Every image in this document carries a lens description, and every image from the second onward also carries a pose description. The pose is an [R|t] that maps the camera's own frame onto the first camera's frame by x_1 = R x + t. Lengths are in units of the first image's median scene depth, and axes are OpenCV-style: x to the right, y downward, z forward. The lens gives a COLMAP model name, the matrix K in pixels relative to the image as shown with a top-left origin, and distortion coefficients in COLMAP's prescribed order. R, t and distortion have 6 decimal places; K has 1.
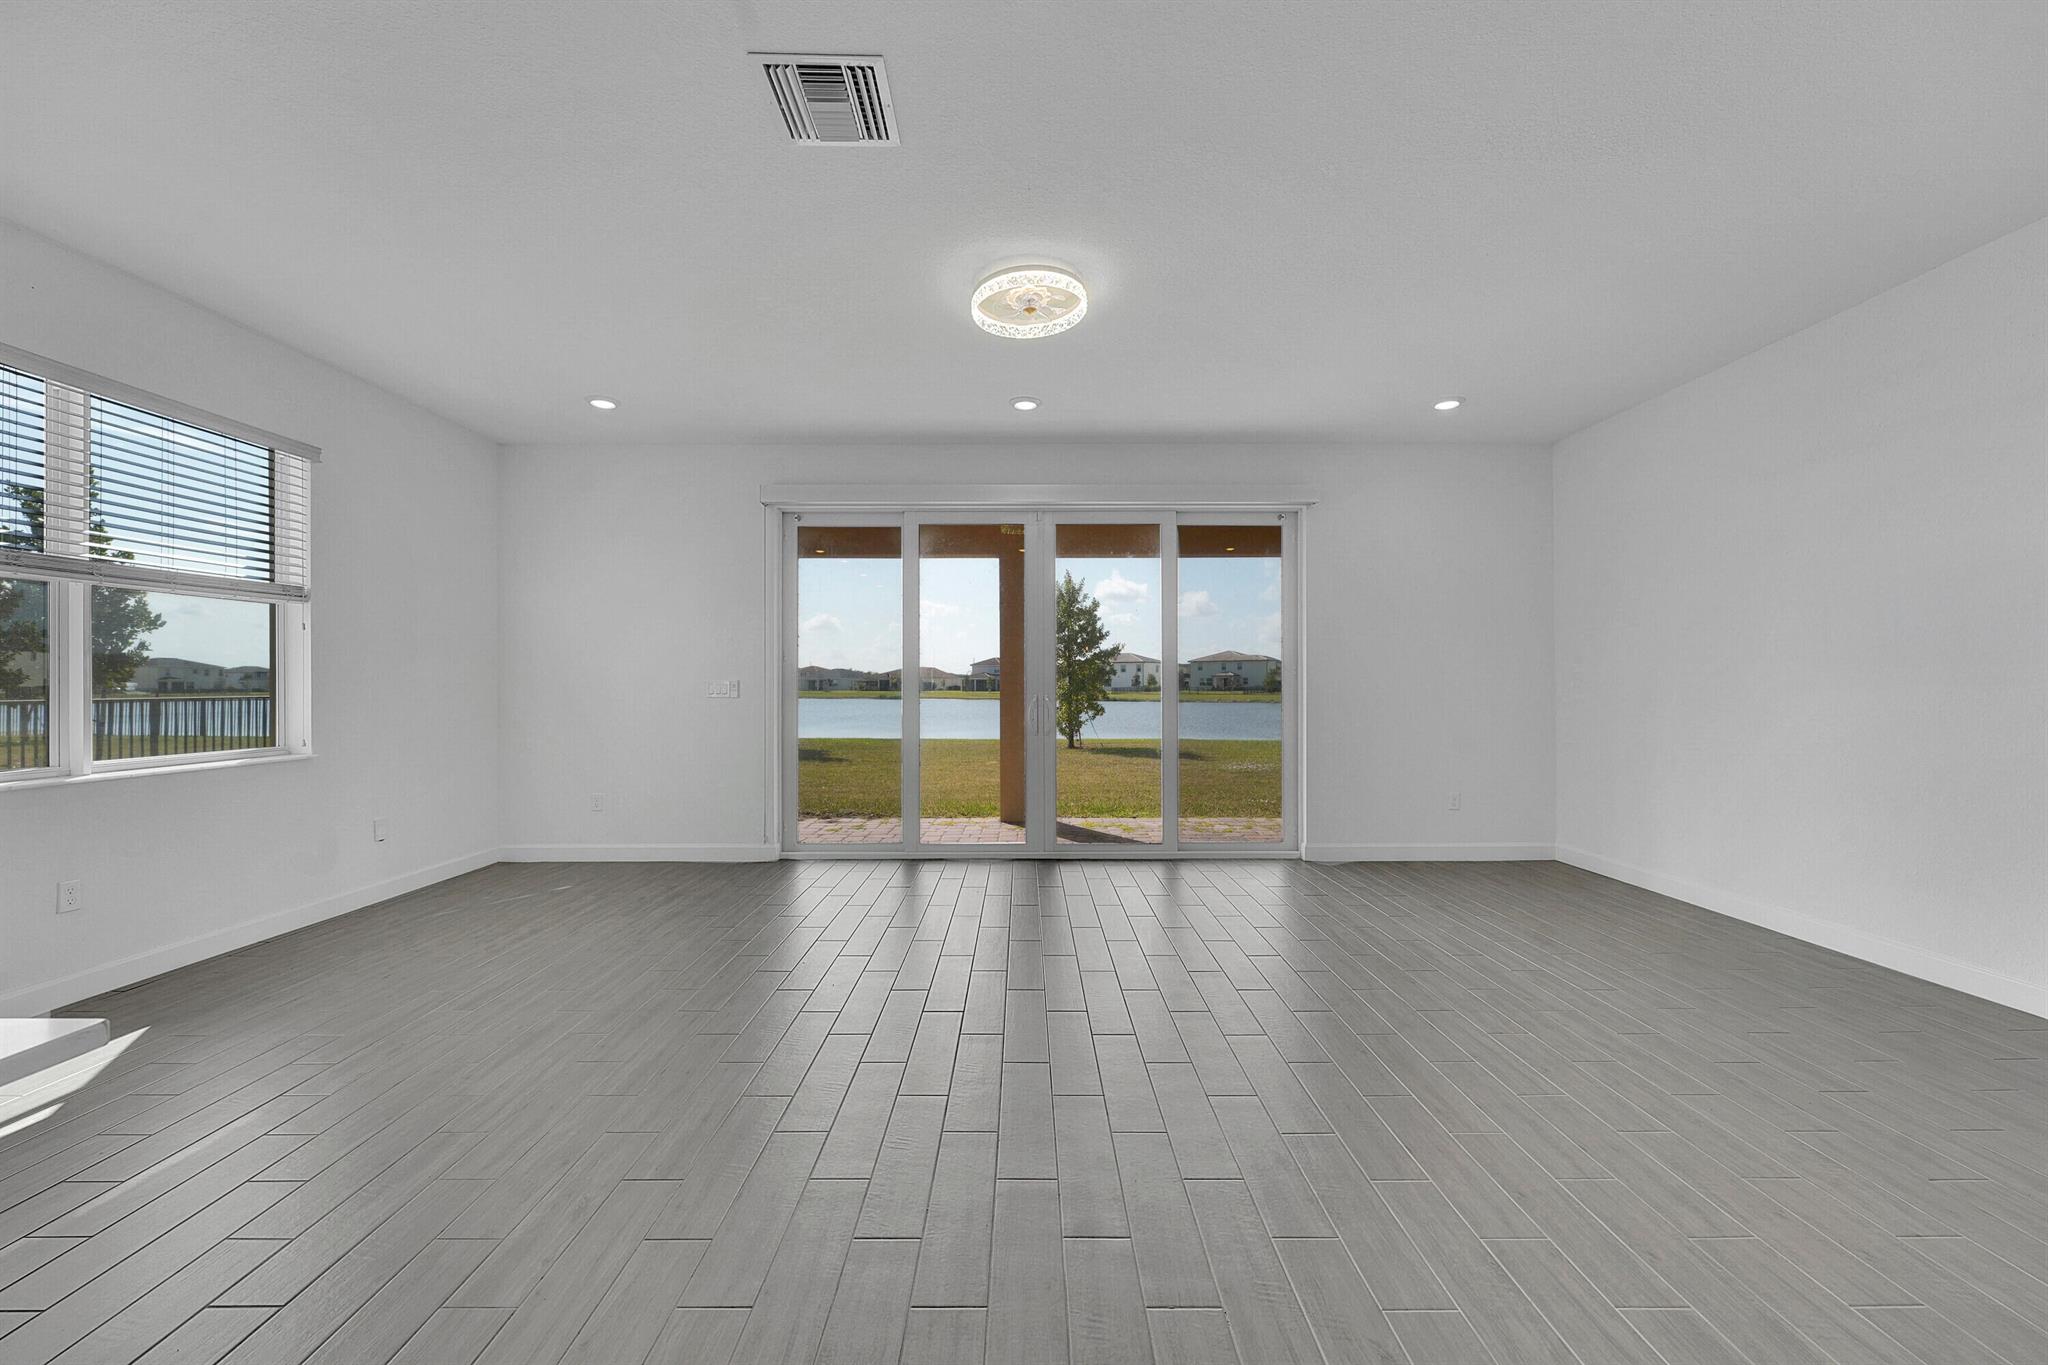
lens RADIAL K [[814.1, 0, 1023.2], [0, 814.1, 679.3], [0, 0, 1]] dist [-0.002356, 0.000154]
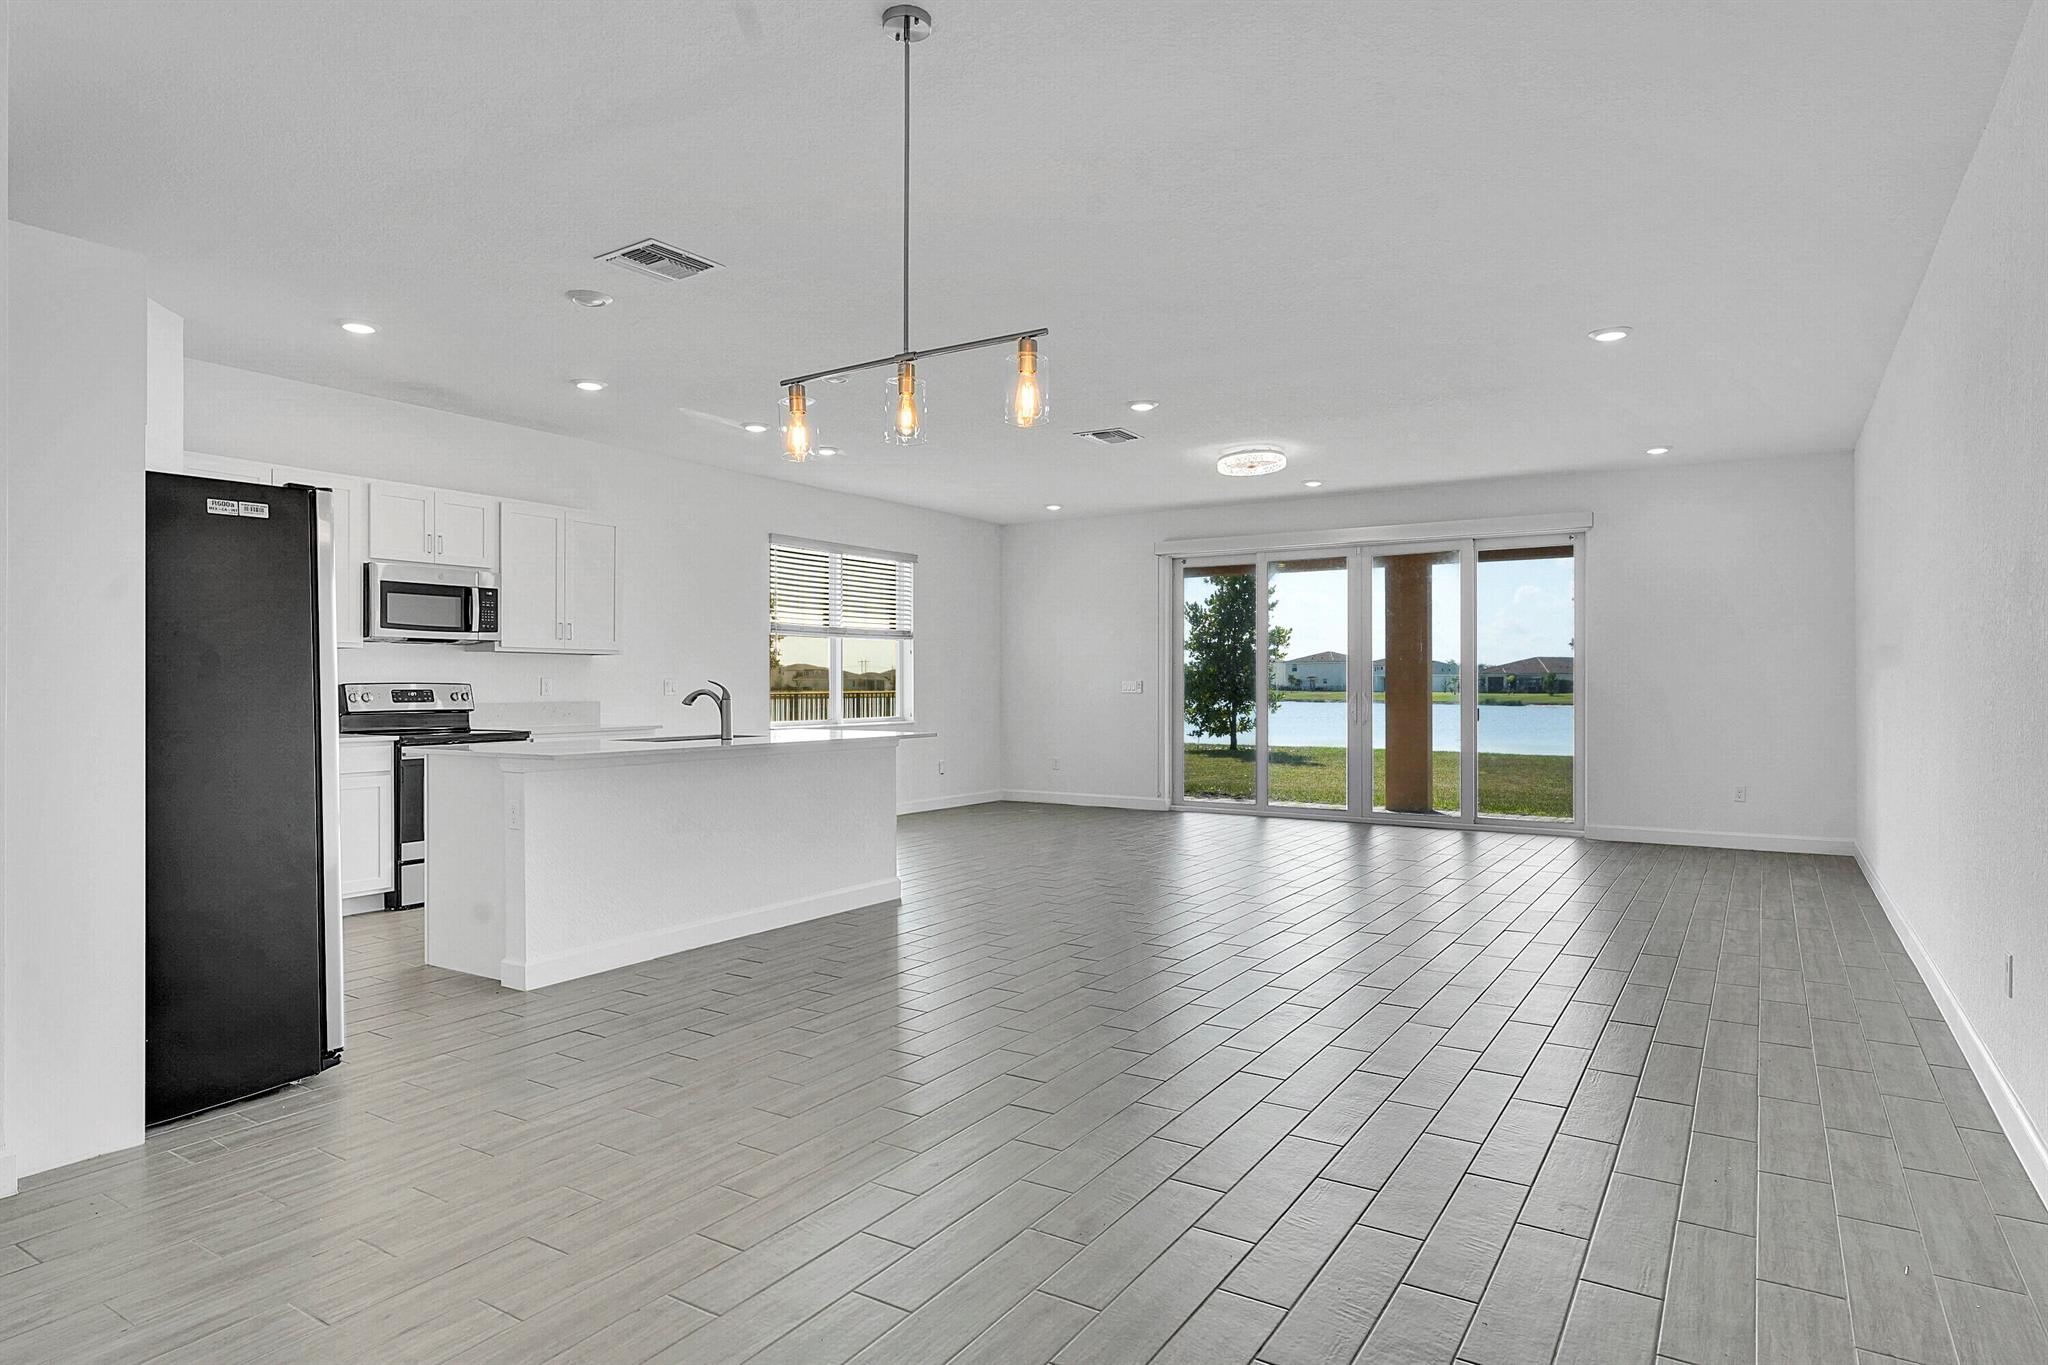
lens RADIAL K [[1230.6, 0, 1018.4], [0, 1230.6, 681.4], [0, 0, 1]] dist [0.000029, 0.000125]
pose [[0.853286, -0.000498, -0.521443, 0.555452], [0.002875, 0.999989, 0.003749, -0.005051], [0.521435, -0.004698, 0.853278, -0.890285]]
